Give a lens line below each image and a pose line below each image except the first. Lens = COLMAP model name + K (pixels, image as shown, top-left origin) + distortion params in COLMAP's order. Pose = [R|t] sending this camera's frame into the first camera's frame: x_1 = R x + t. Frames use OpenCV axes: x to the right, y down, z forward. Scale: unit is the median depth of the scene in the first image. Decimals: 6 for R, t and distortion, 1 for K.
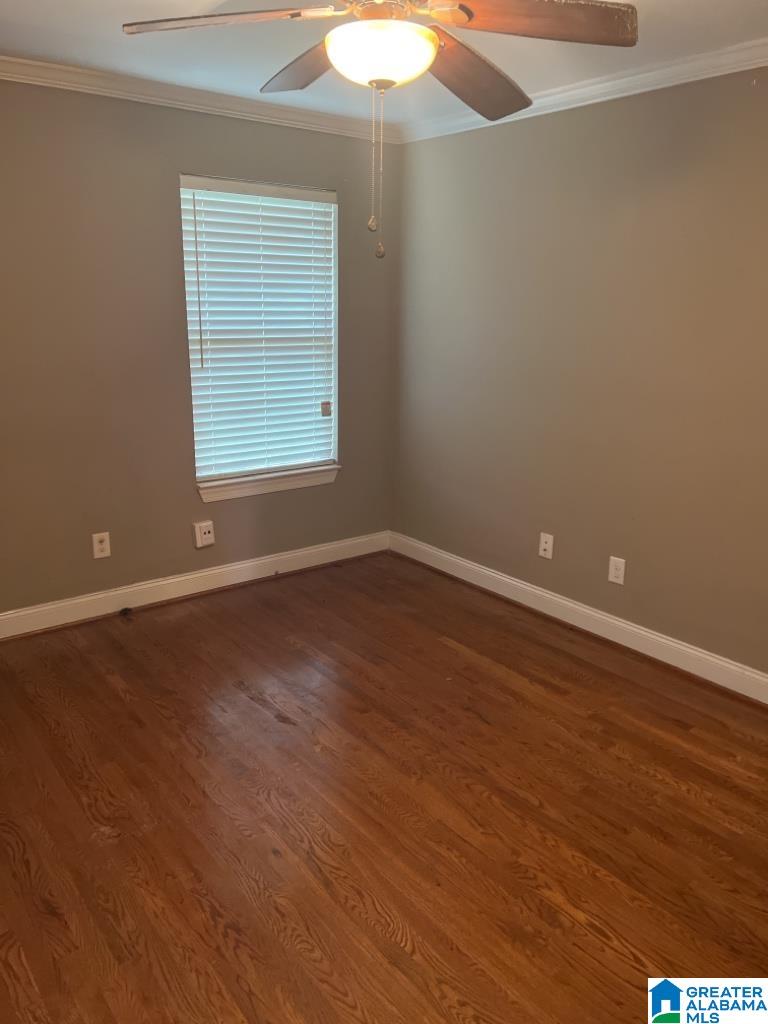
lens RADIAL K [[764.6, 0, 395.7], [0, 764.6, 515.7], [0, 0, 1]] dist [0.043032, -0.042436]
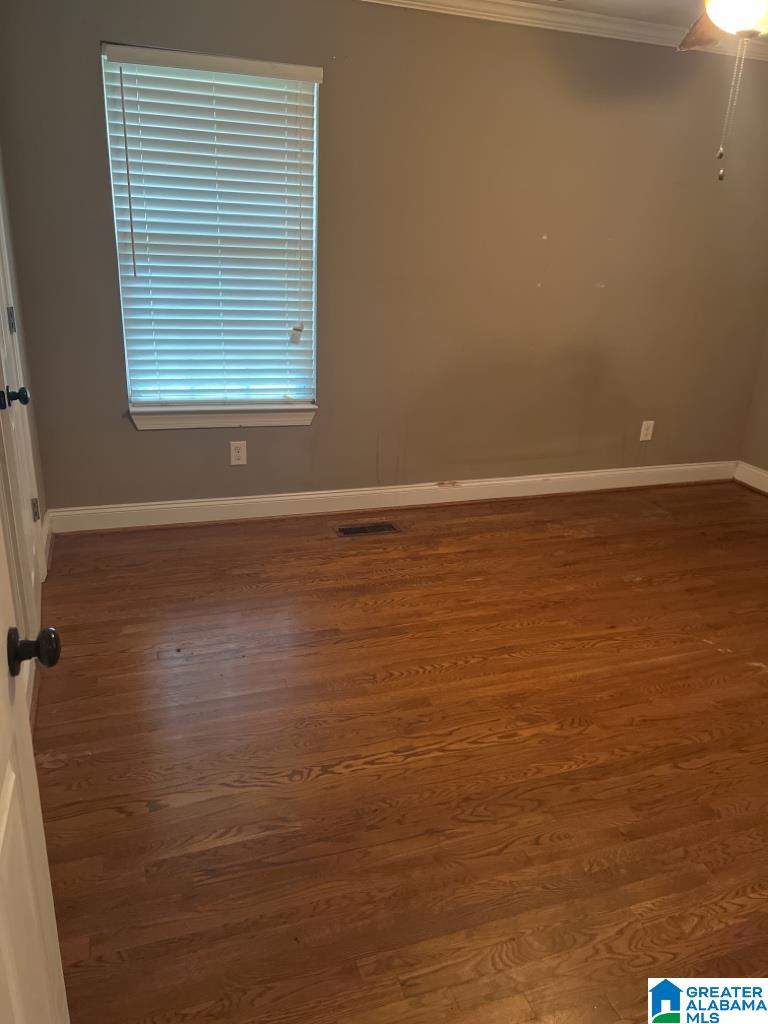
lens RADIAL K [[764.6, 0, 395.7], [0, 764.6, 515.7], [0, 0, 1]] dist [0.043032, -0.042436]
pose [[-0.293845, 0.319987, -0.900702, 1.229870], [-0.327332, 0.851639, 0.409346, -0.185007], [0.898058, 0.415113, -0.145508, 0.830323]]
